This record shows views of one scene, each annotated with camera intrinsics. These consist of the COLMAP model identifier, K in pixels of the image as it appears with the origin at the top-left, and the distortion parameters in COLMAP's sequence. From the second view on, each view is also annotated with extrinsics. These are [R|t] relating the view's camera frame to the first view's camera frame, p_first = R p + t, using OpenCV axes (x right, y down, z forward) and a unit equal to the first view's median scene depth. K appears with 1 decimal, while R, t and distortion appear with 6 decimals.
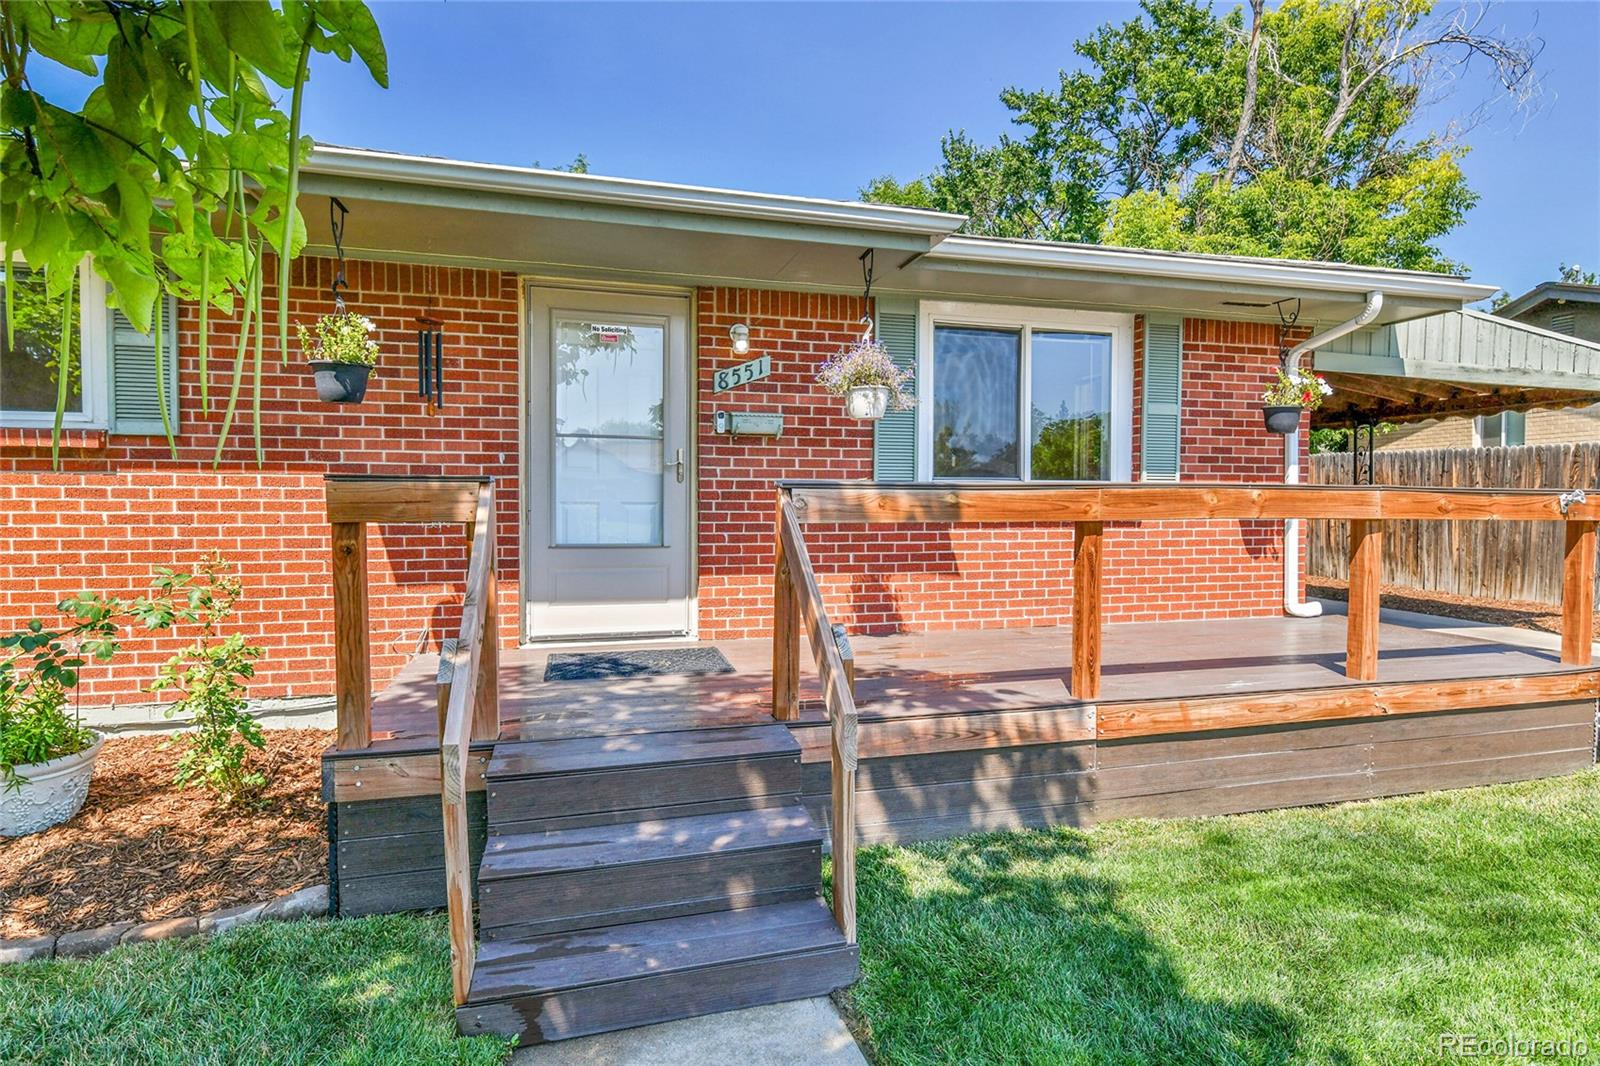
lens RADIAL K [[819.9, 0, 798.2], [0, 819.9, 505.5], [0, 0, 1]] dist [-0.001269, -0.000059]
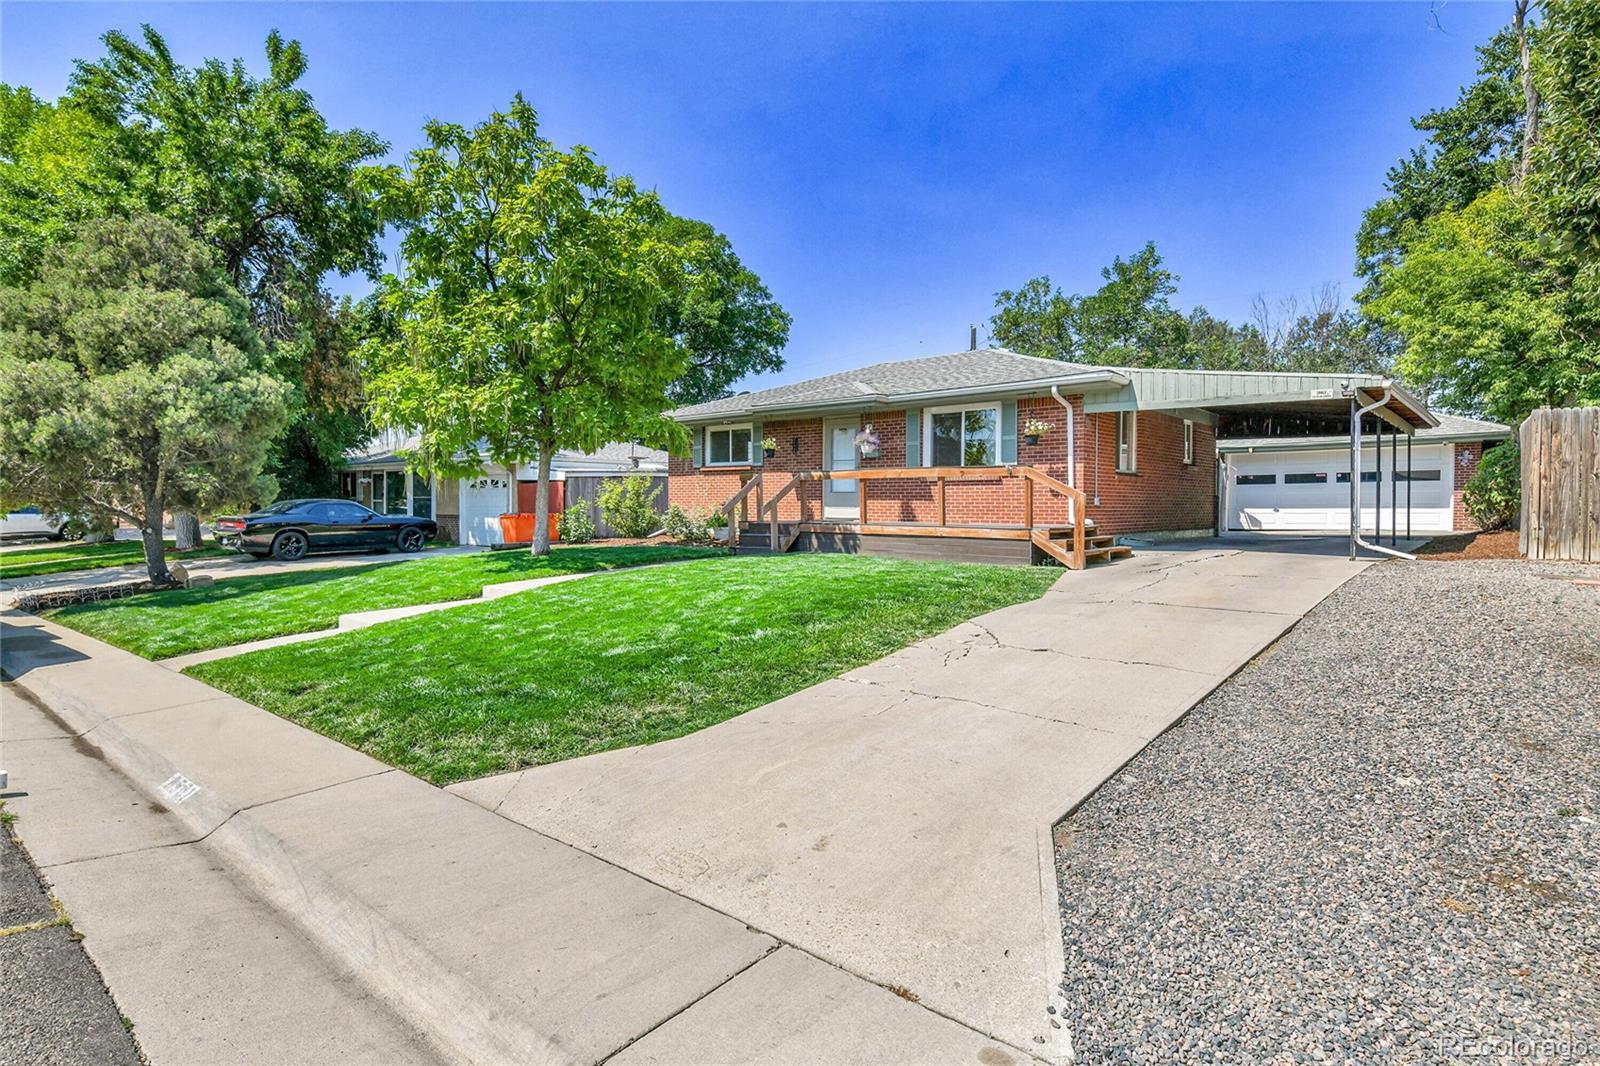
lens RADIAL K [[819.9, 0, 798.2], [0, 819.9, 505.5], [0, 0, 1]] dist [-0.001269, -0.000059]
pose [[0.553474, -0.000863, -0.832866, 2.382760], [-0.011564, 0.999895, -0.008721, 0.130913], [0.832786, 0.014458, 0.553405, -1.013265]]
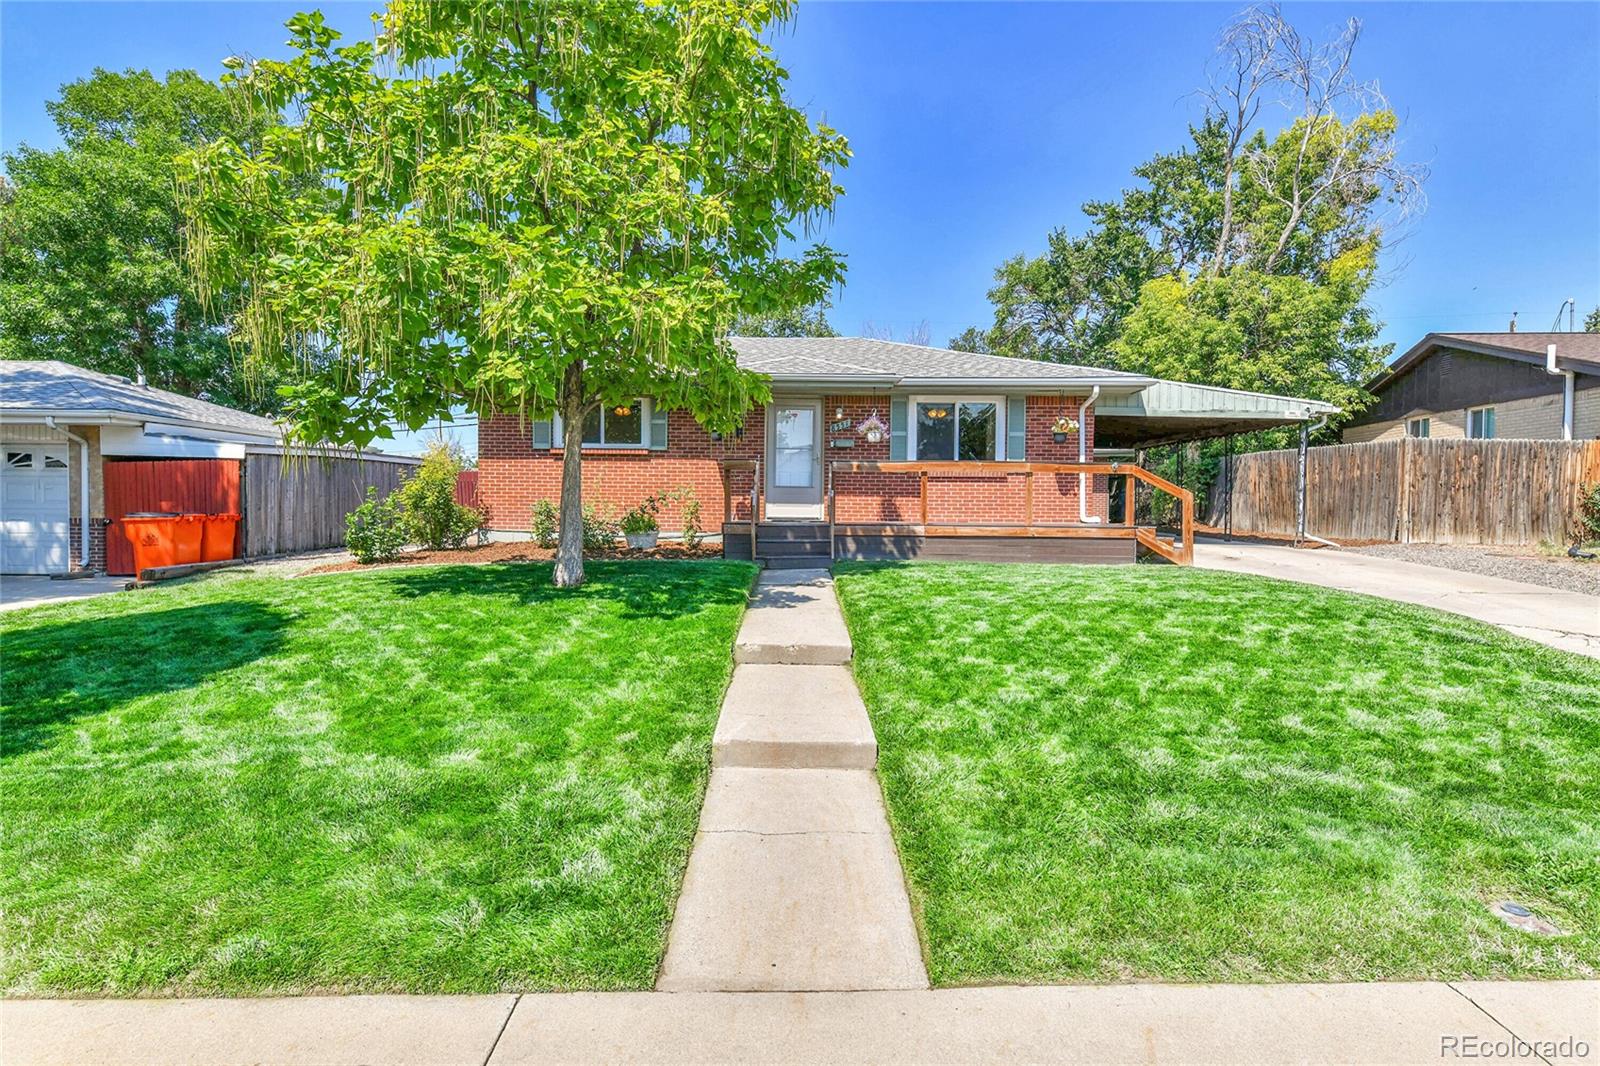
lens RADIAL K [[819.9, 0, 798.2], [0, 819.9, 505.5], [0, 0, 1]] dist [-0.001269, -0.000059]
pose [[0.961528, 0.004399, -0.274670, 0.544703], [-0.008070, 0.999893, -0.012236, 0.144125], [0.274587, 0.013981, 0.961461, -1.679423]]
